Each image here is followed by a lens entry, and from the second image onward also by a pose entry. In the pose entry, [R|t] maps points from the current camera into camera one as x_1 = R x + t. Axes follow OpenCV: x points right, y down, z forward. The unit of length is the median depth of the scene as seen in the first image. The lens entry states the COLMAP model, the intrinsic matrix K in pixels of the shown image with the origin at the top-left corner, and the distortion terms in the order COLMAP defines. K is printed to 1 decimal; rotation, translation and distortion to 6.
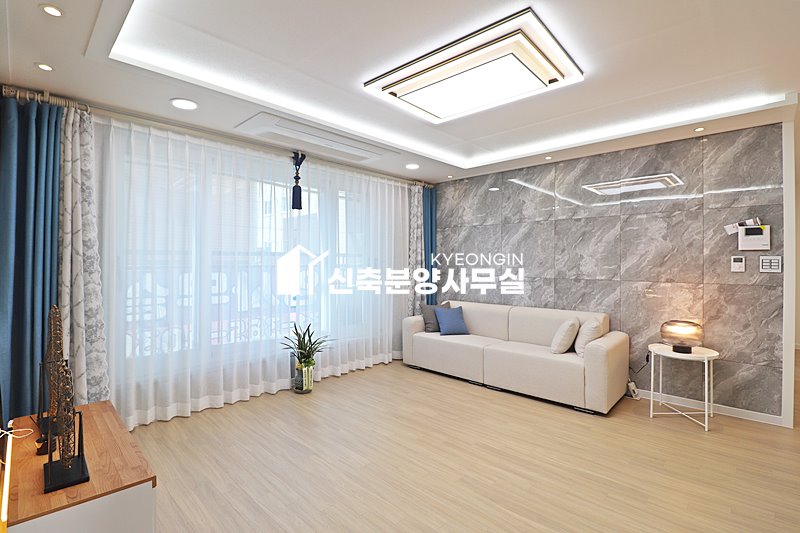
lens RADIAL K [[372.0, 0, 403.8], [0, 372.0, 260.7], [0, 0, 1]] dist [-0.013602, -0.002976]
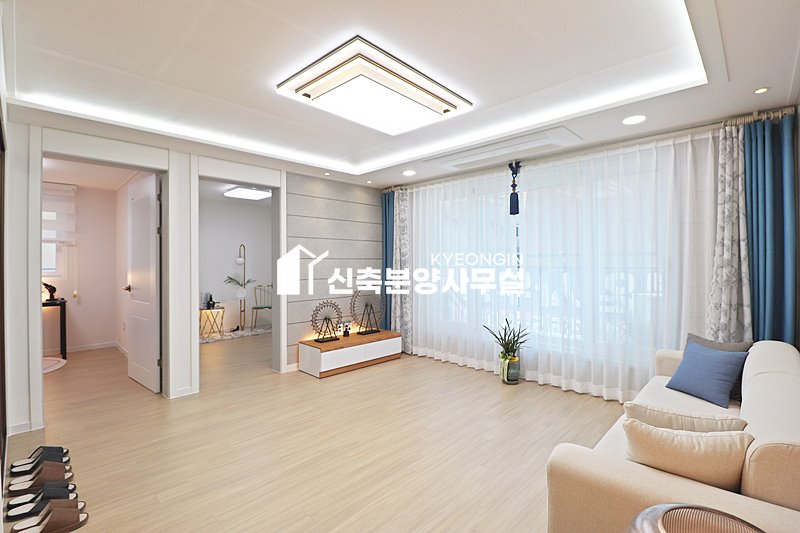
lens RADIAL K [[372.0, 0, 397.2], [0, 372.0, 264.1], [0, 0, 1]] dist [-0.013602, -0.002976]
pose [[-0.018438, 0.002830, -0.999826, 0.936589], [0.008328, 0.999962, 0.002676, 0.000466], [0.999795, -0.008278, -0.018461, 0.788283]]
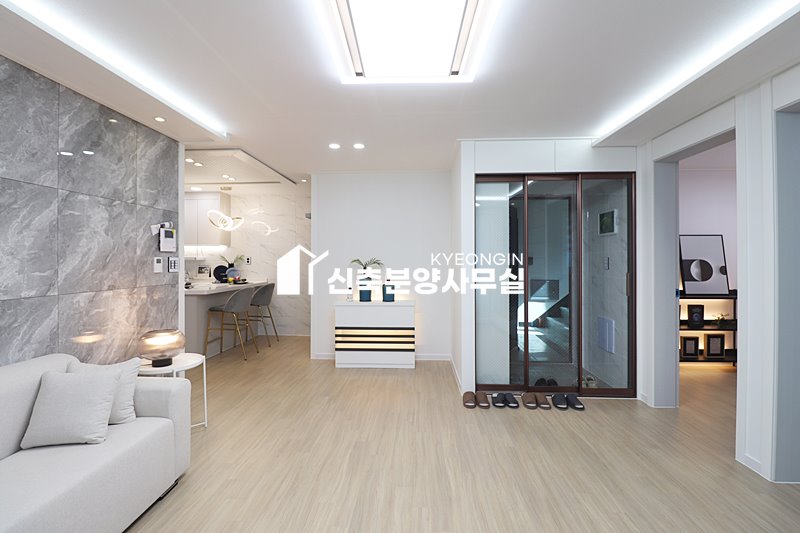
lens RADIAL K [[372.0, 0, 395.6], [0, 372.0, 259.9], [0, 0, 1]] dist [-0.013602, -0.002976]
pose [[-0.638557, -0.004487, 0.769561, -0.276453], [-0.003997, 0.999989, 0.002514, -0.009241], [-0.769564, -0.001470, -0.638568, 1.098607]]
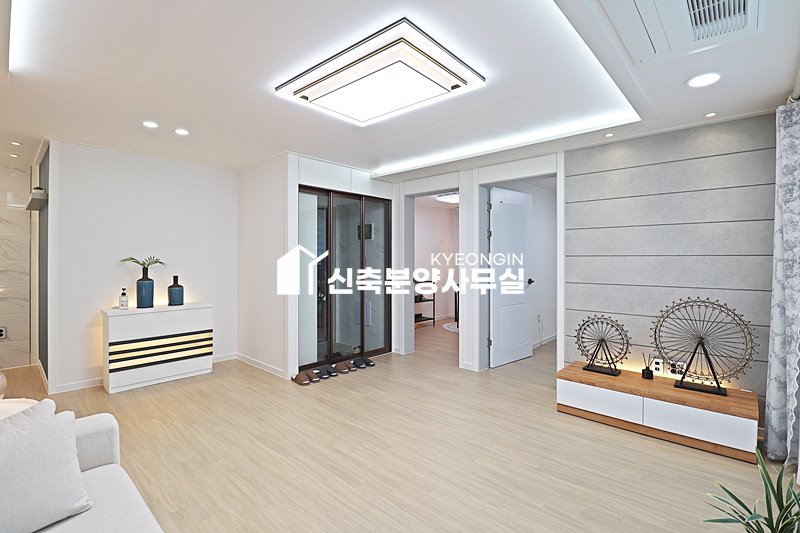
lens RADIAL K [[372.0, 0, 394.1], [0, 372.0, 260.6], [0, 0, 1]] dist [-0.013602, -0.002976]
pose [[-0.999988, -0.004874, -0.000451, 0.097848], [-0.004874, 0.999988, 0.000408, -0.003599], [0.000449, 0.000410, -1.000000, 1.487683]]
